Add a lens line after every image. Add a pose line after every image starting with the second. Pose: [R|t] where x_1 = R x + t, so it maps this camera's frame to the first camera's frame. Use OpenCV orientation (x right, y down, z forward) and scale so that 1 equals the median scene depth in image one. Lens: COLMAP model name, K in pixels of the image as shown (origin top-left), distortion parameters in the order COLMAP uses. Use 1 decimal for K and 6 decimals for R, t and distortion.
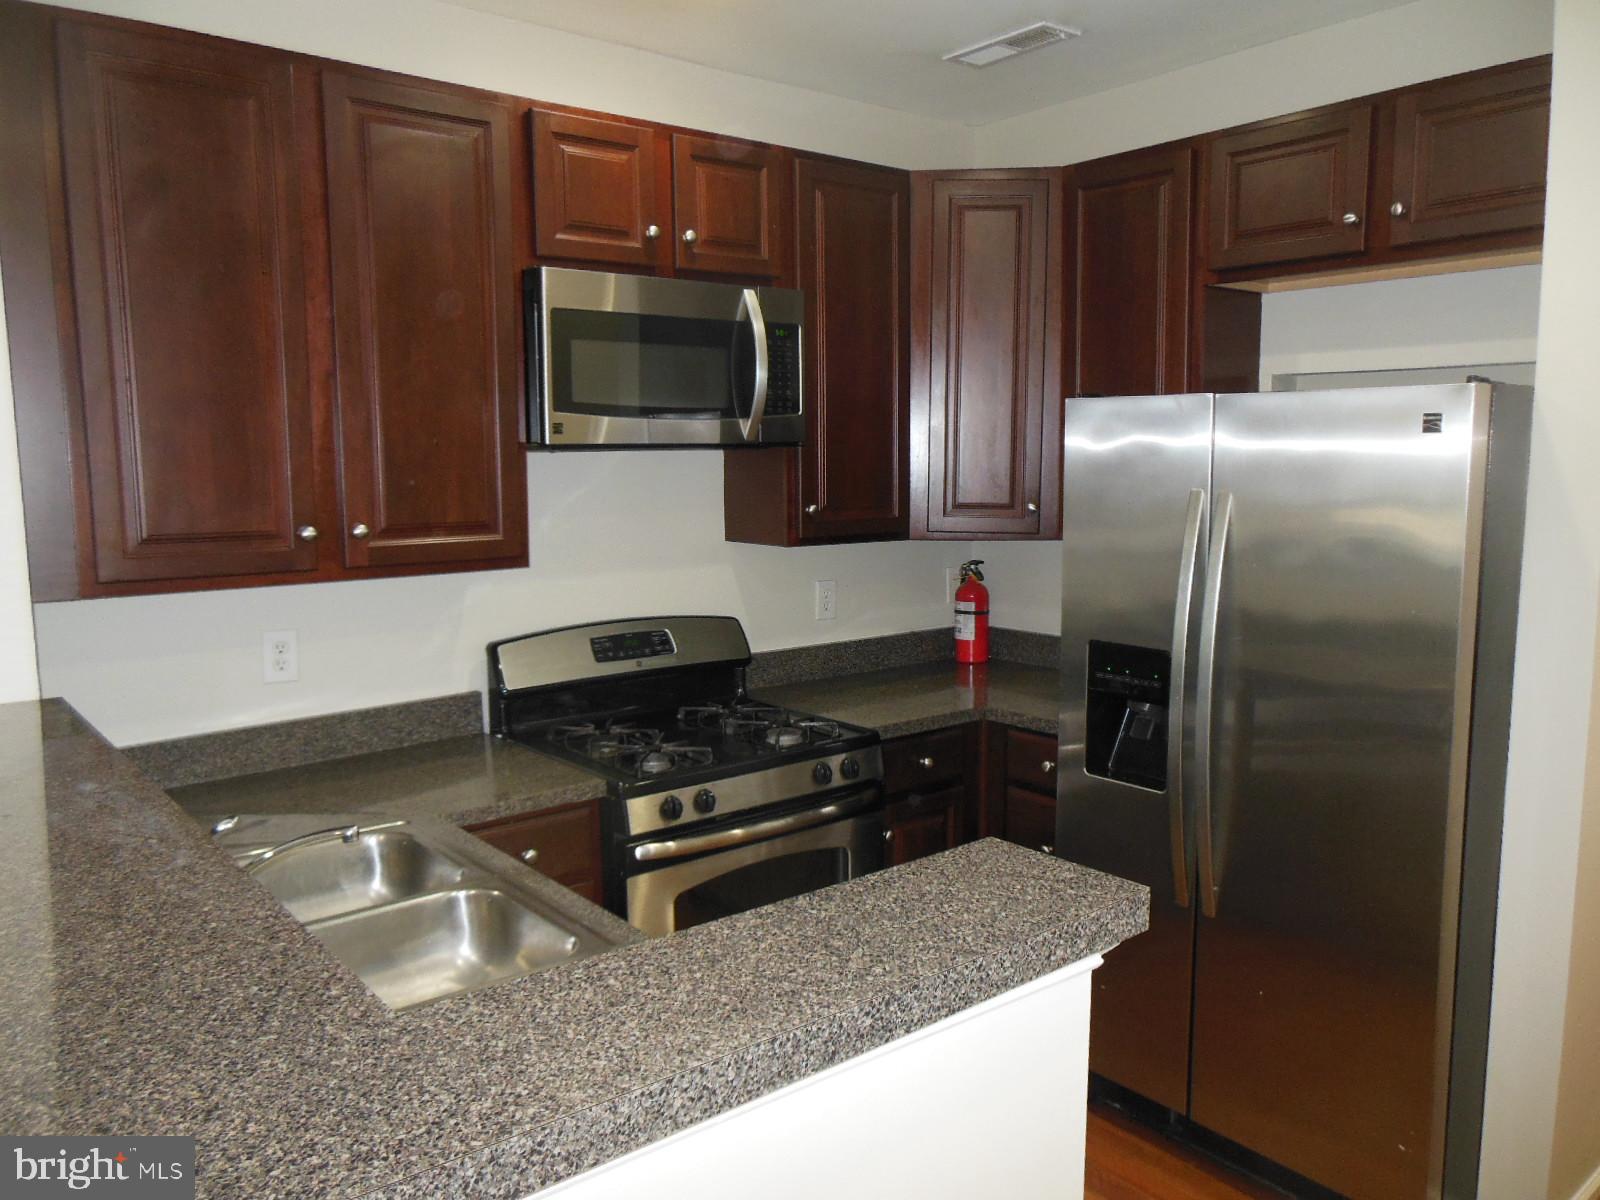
lens RADIAL K [[1216.5, 0, 800.0], [0, 1216.5, 600.0], [0, 0, 1]] dist [0.007549, 0.004000]
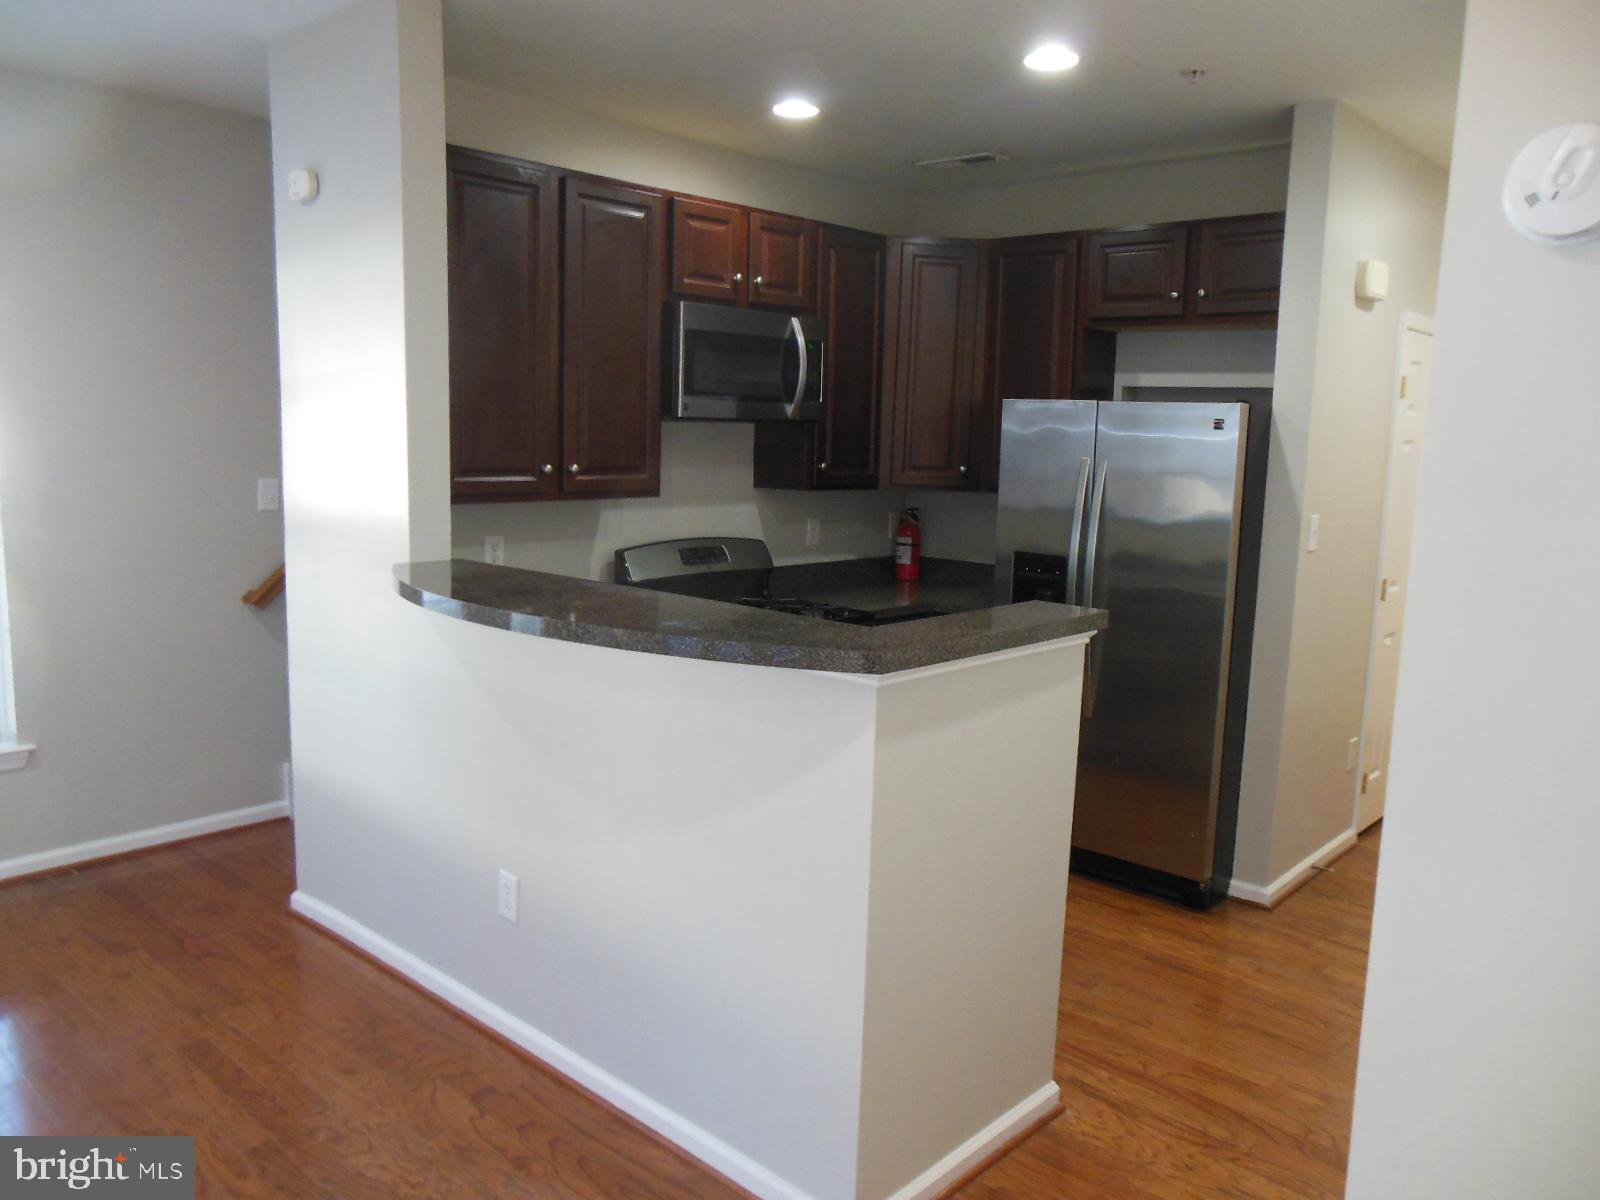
lens RADIAL K [[1216.5, 0, 800.0], [0, 1216.5, 600.0], [0, 0, 1]] dist [0.007549, 0.004000]
pose [[0.988468, 0.011341, 0.151004, -0.260691], [-0.014717, 0.999666, 0.021262, 0.062168], [-0.150713, -0.023239, 0.988304, -0.498446]]
